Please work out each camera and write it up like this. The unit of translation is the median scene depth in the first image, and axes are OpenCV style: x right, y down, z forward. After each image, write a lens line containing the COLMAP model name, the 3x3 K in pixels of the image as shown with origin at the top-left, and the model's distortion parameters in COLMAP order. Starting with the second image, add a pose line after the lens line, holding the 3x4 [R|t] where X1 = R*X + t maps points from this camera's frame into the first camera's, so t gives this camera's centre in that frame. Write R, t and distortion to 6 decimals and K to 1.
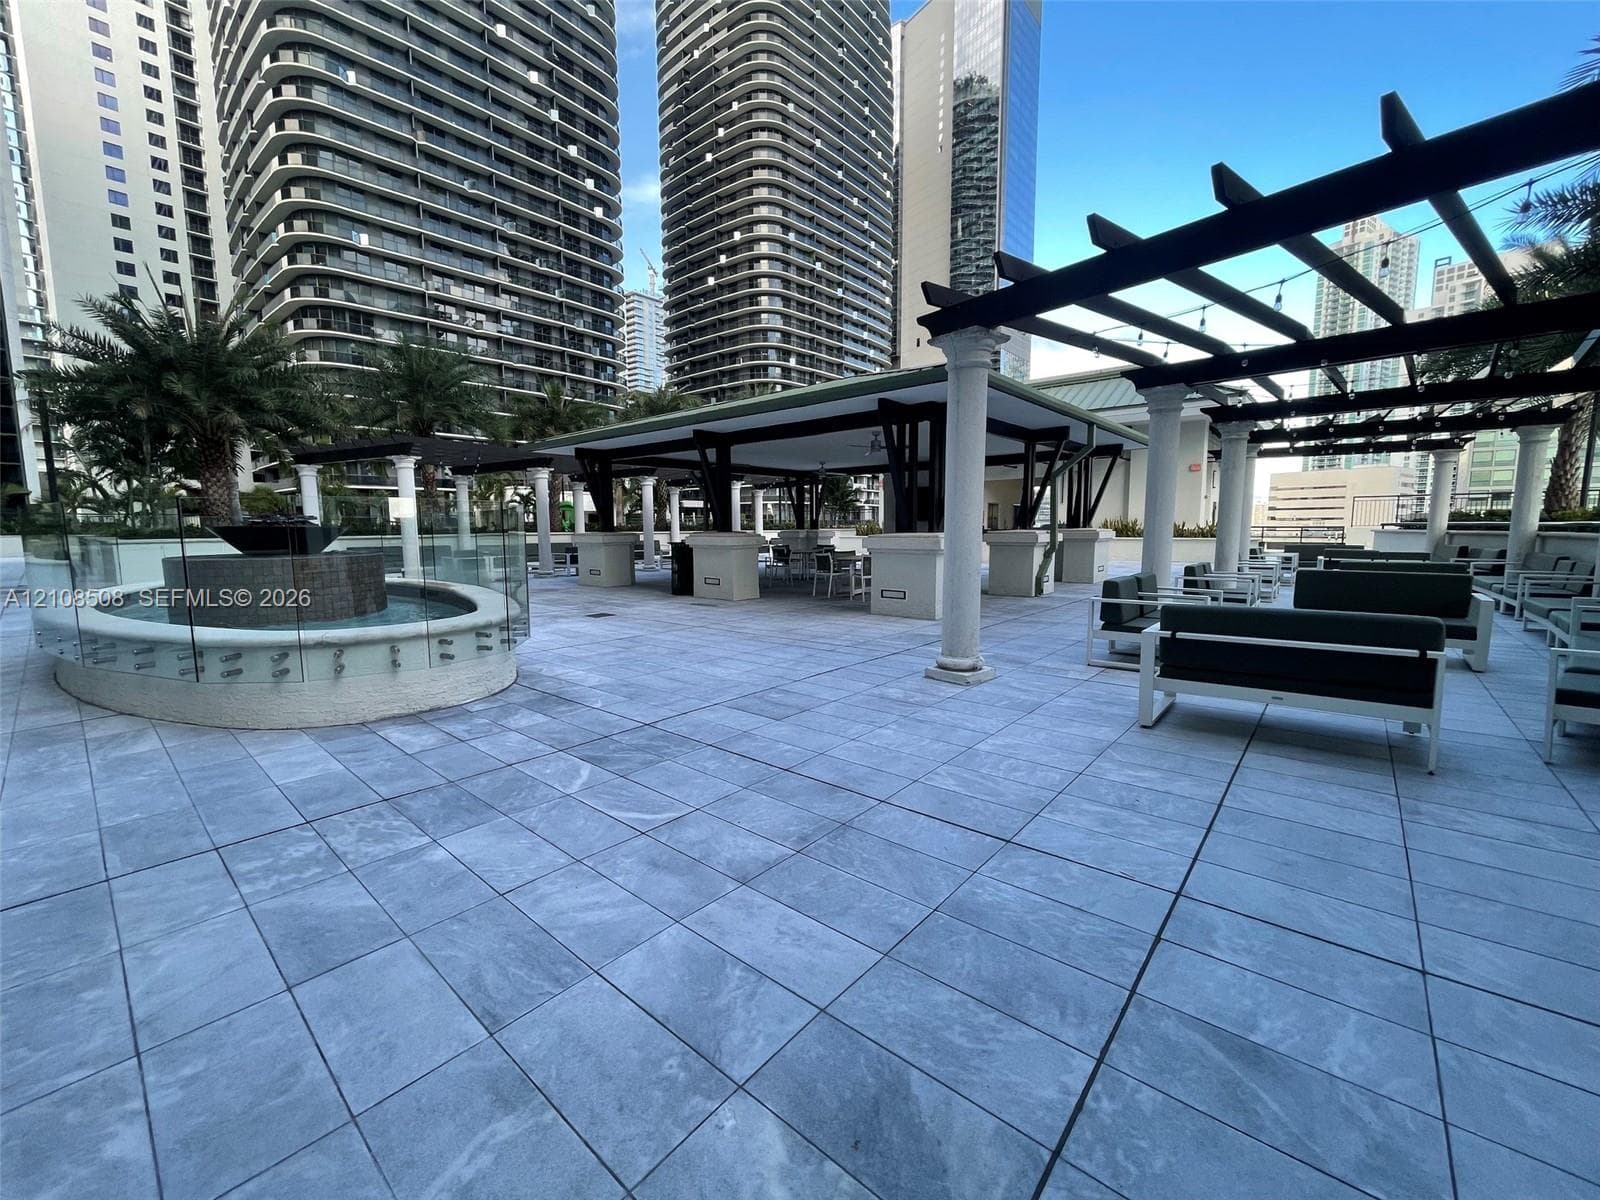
lens RADIAL K [[646.2, 0, 787.0], [0, 646.2, 600.9], [0, 0, 1]] dist [-0.001631, -0.000459]
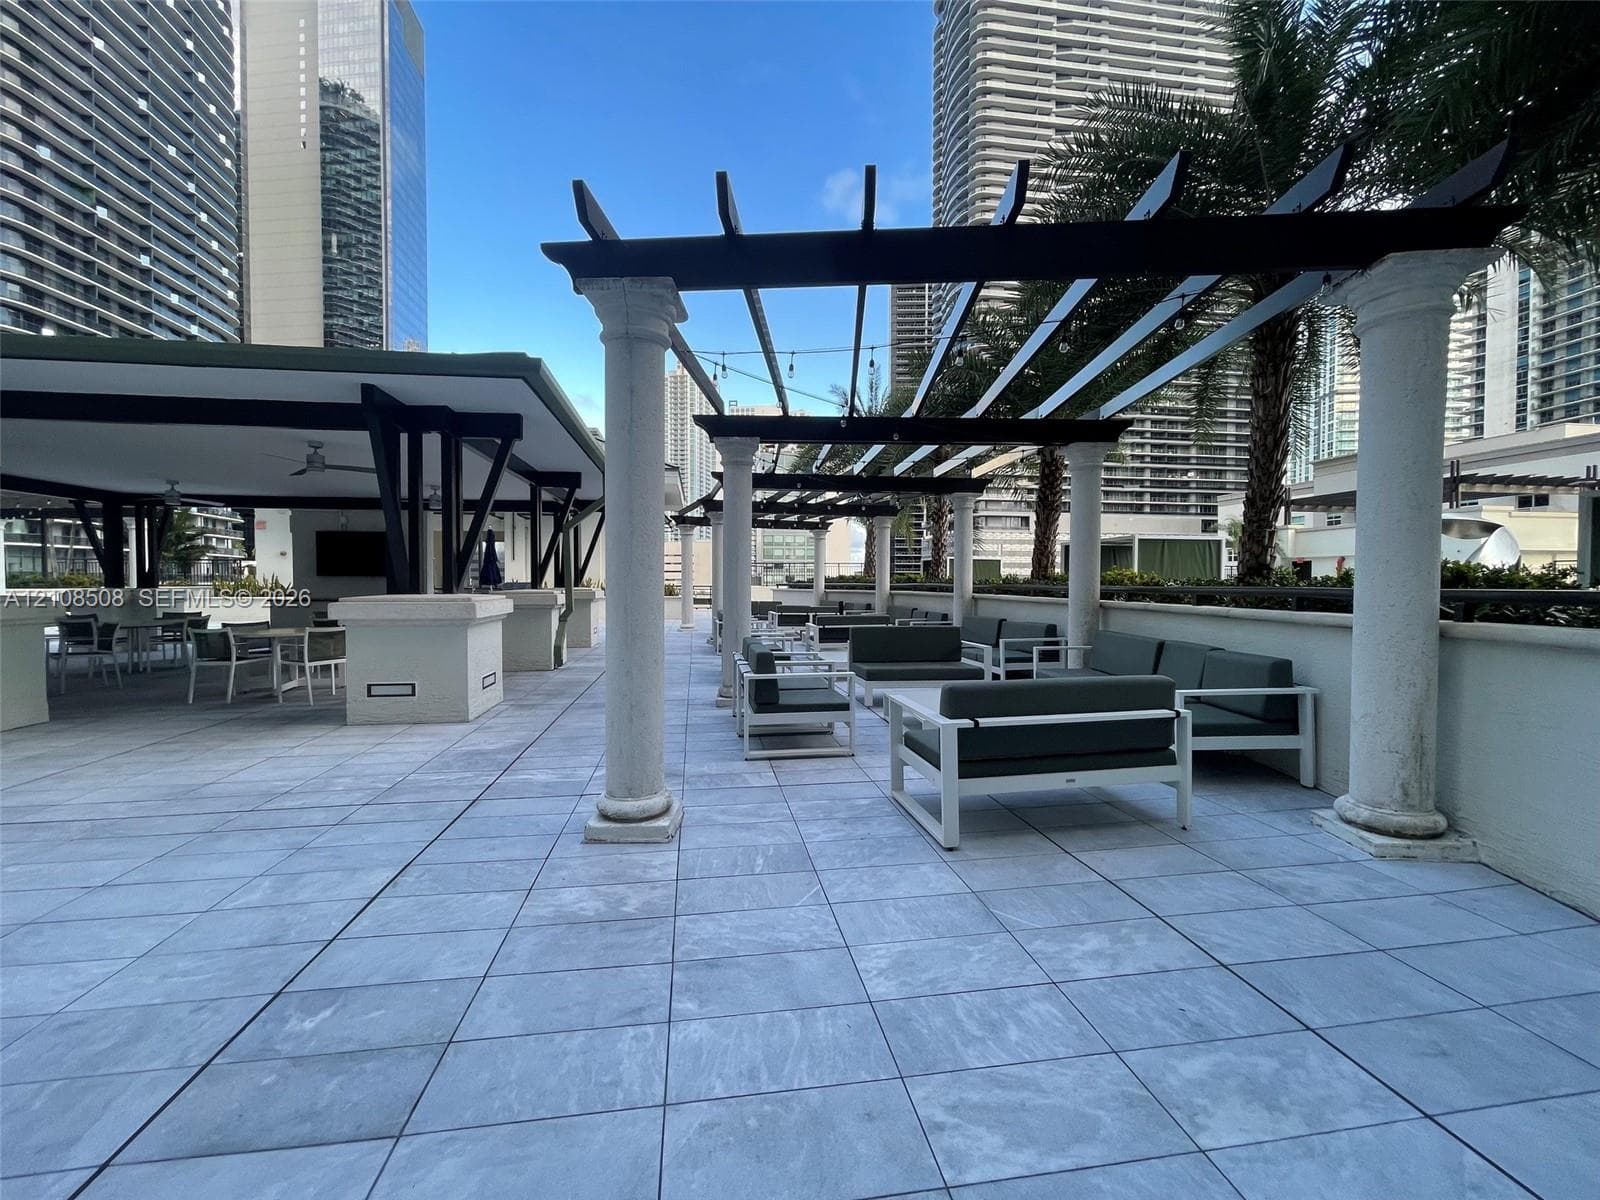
lens RADIAL K [[646.2, 0, 787.0], [0, 646.2, 600.9], [0, 0, 1]] dist [-0.001631, -0.000459]
pose [[0.648100, -0.013350, 0.761438, -0.046028], [0.081861, 0.995274, -0.052226, -0.022424], [-0.757143, 0.096180, 0.646130, 0.194654]]
